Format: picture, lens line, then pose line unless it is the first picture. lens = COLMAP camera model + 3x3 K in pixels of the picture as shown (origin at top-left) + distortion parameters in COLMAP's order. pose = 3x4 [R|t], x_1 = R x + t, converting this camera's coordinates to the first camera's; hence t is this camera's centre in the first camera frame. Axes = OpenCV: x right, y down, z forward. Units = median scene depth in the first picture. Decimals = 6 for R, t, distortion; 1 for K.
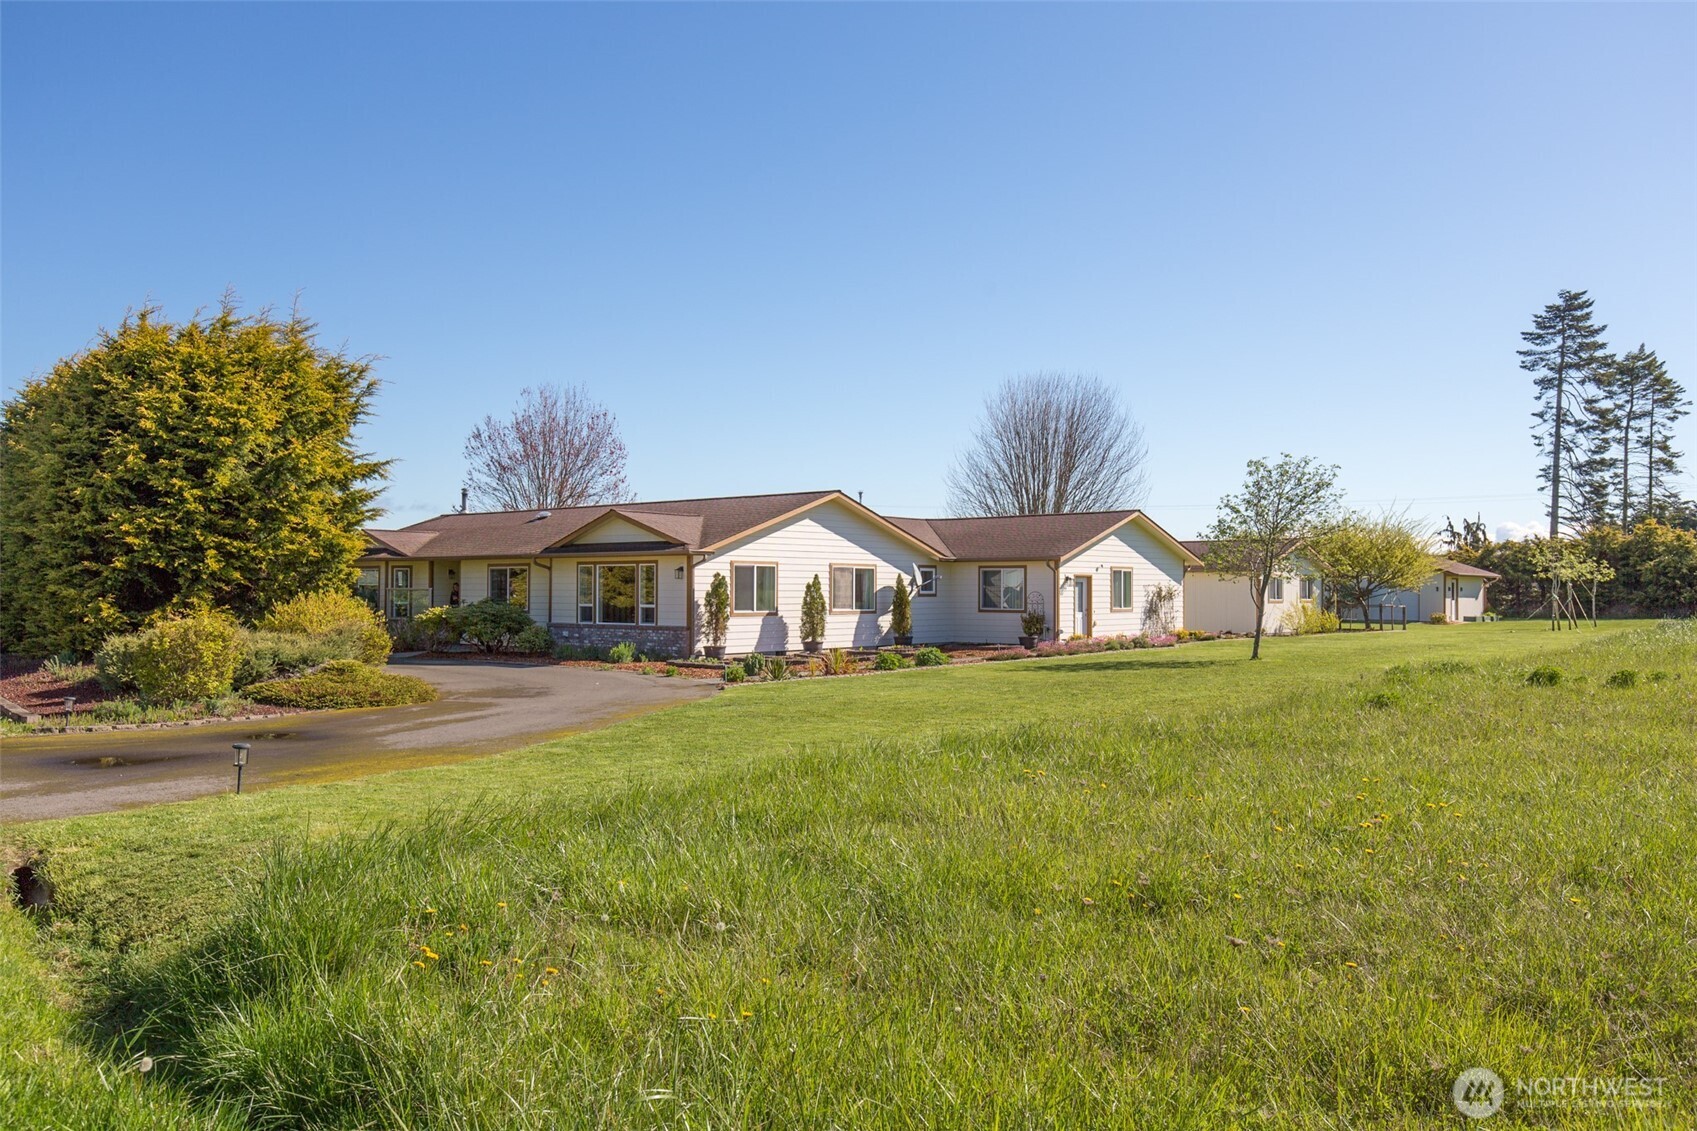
lens RADIAL K [[1236.8, 0, 854.1], [0, 1236.8, 539.1], [0, 0, 1]] dist [0.001497, -0.001632]
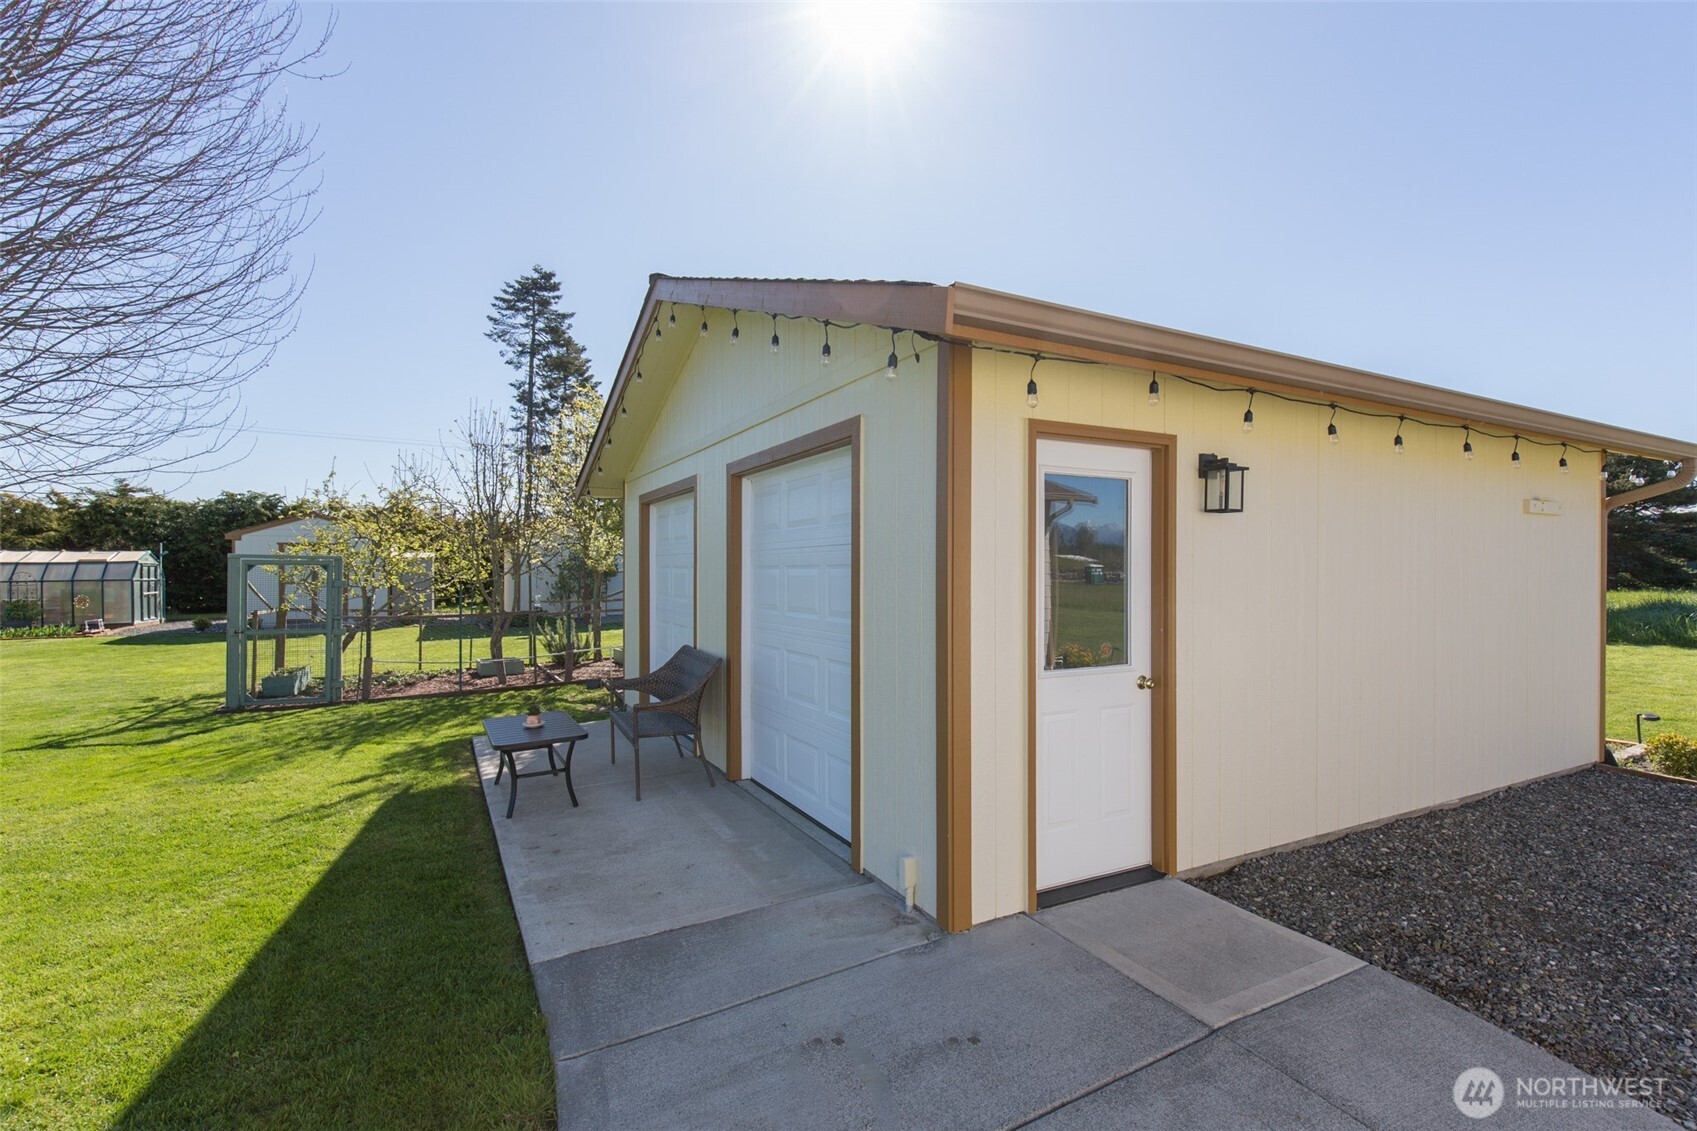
lens RADIAL K [[769.2, 0, 855.8], [0, 769.2, 587.0], [0, 0, 1]] dist [-0.002974, -0.001026]
pose [[0.350421, -0.023717, 0.936292, 0.207042], [-0.035722, 0.998613, 0.038666, 0.068586], [-0.935911, -0.046996, 0.349088, 1.453332]]
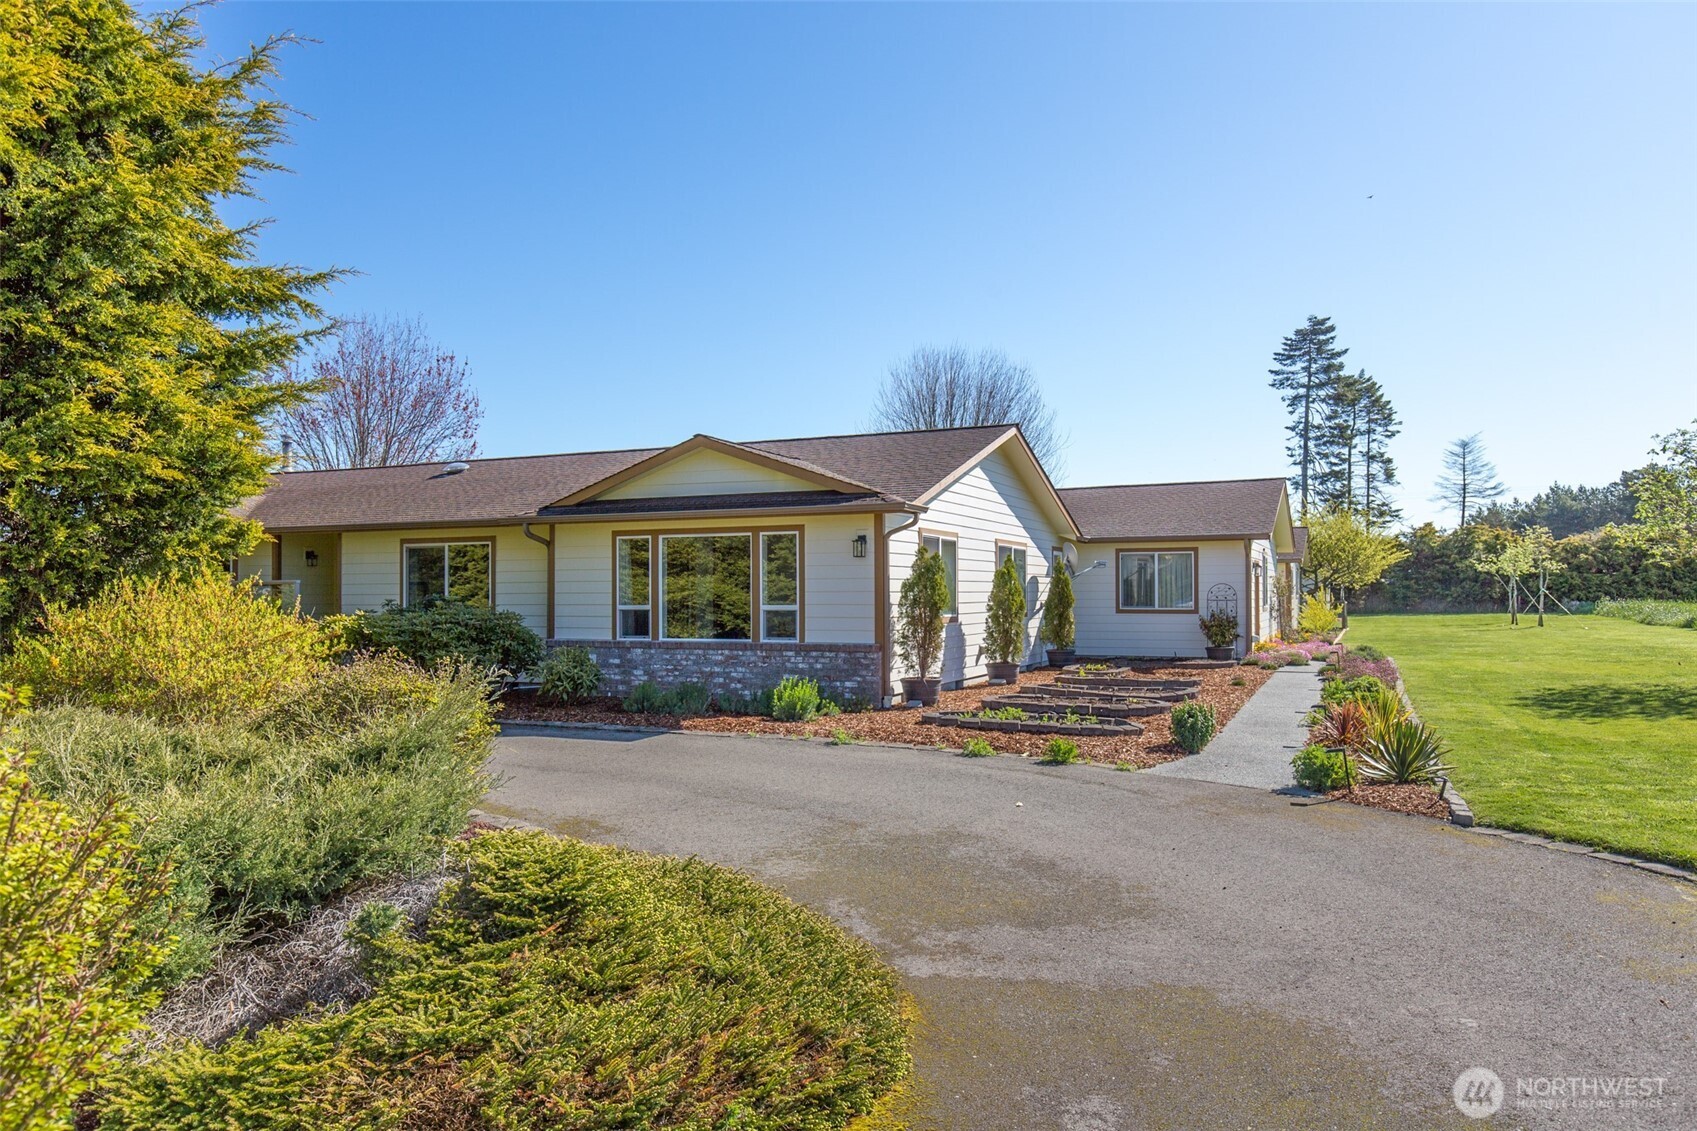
lens RADIAL K [[1101.3, 0, 848.5], [0, 1101.3, 565.5], [0, 0, 1]] dist [-0.001728, -0.001829]
pose [[0.963153, 0.001089, 0.268952, -0.236172], [-0.005161, 0.999882, 0.014437, 0.024438], [-0.268904, -0.015293, 0.963045, 0.452200]]
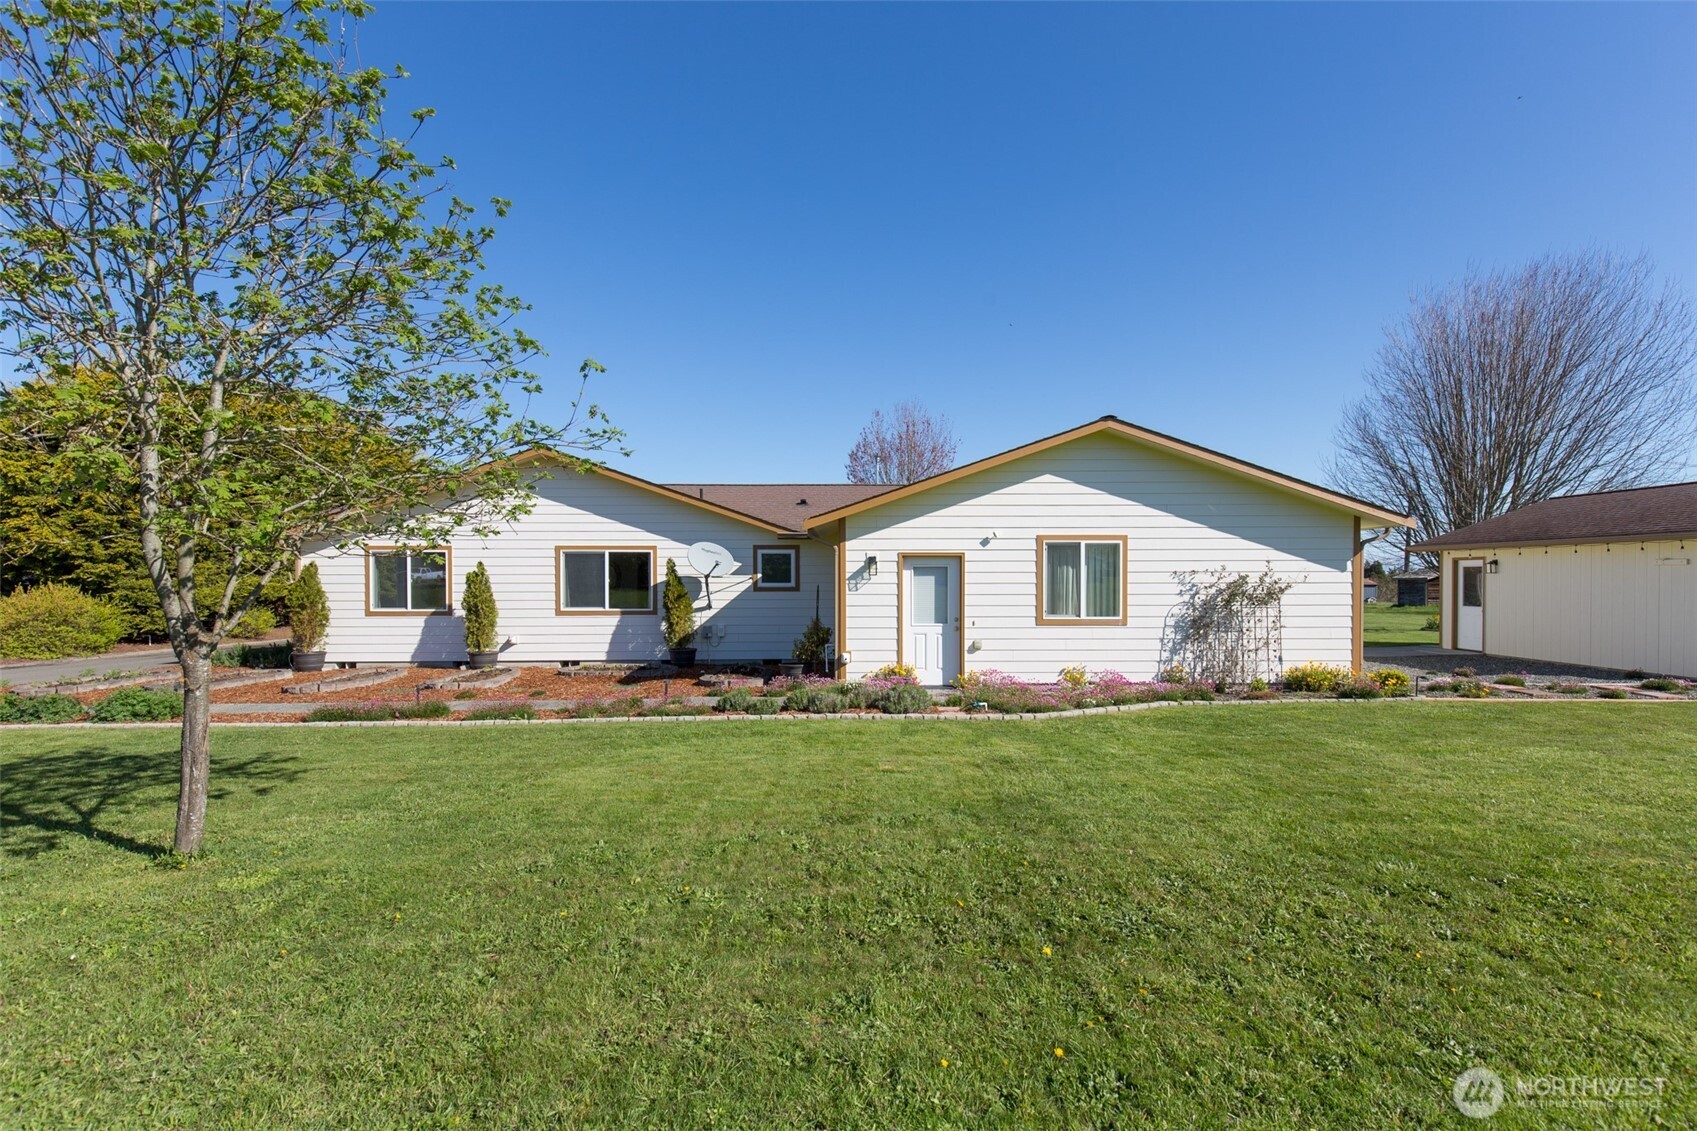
lens RADIAL K [[797.7, 0, 848.5], [0, 797.7, 565.5], [0, 0, 1]] dist [-0.000001, -0.000153]
pose [[0.651999, -0.016049, -0.758050, 0.440704], [0.032683, 0.999442, 0.006951, 0.032059], [0.757515, -0.029308, 0.652160, 0.789520]]
